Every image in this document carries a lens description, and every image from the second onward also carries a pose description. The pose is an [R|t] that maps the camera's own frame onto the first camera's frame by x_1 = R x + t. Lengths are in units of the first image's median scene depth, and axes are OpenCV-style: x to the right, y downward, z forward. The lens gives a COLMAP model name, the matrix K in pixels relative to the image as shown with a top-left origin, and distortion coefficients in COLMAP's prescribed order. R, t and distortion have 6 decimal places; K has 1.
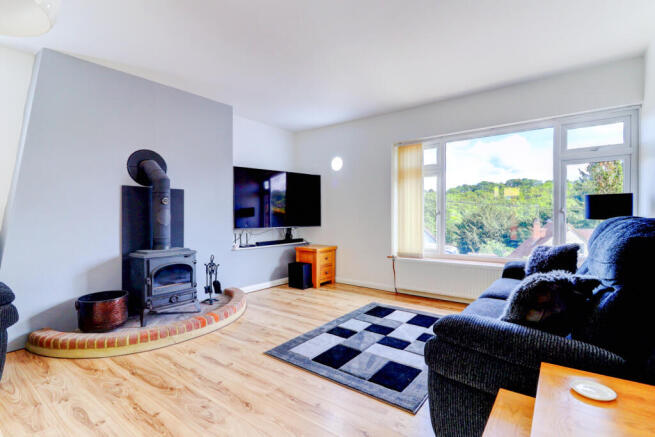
lens RADIAL K [[313.0, 0, 327.5], [0, 313.0, 218.5], [0, 0, 1]] dist [0.028804, -0.024873]
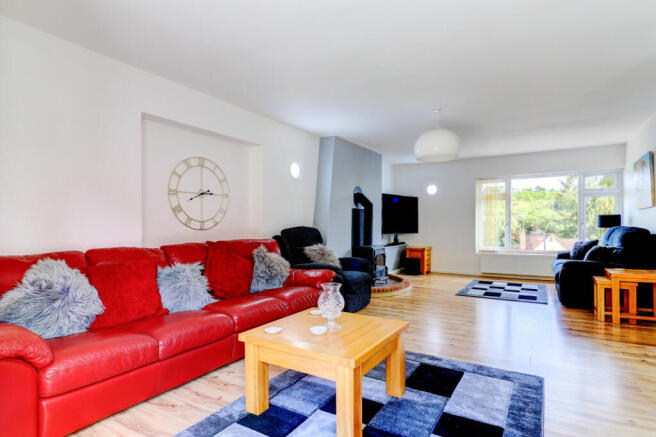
lens RADIAL K [[350.6, 0, 328.0], [0, 350.6, 218.5], [0, 0, 1]] dist [-0.018809, -0.000546]
pose [[0.995881, 0.002045, 0.090651, -0.631726], [0.000593, 0.999577, -0.029062, 0.005118], [-0.090672, 0.028996, 0.995459, -0.593660]]
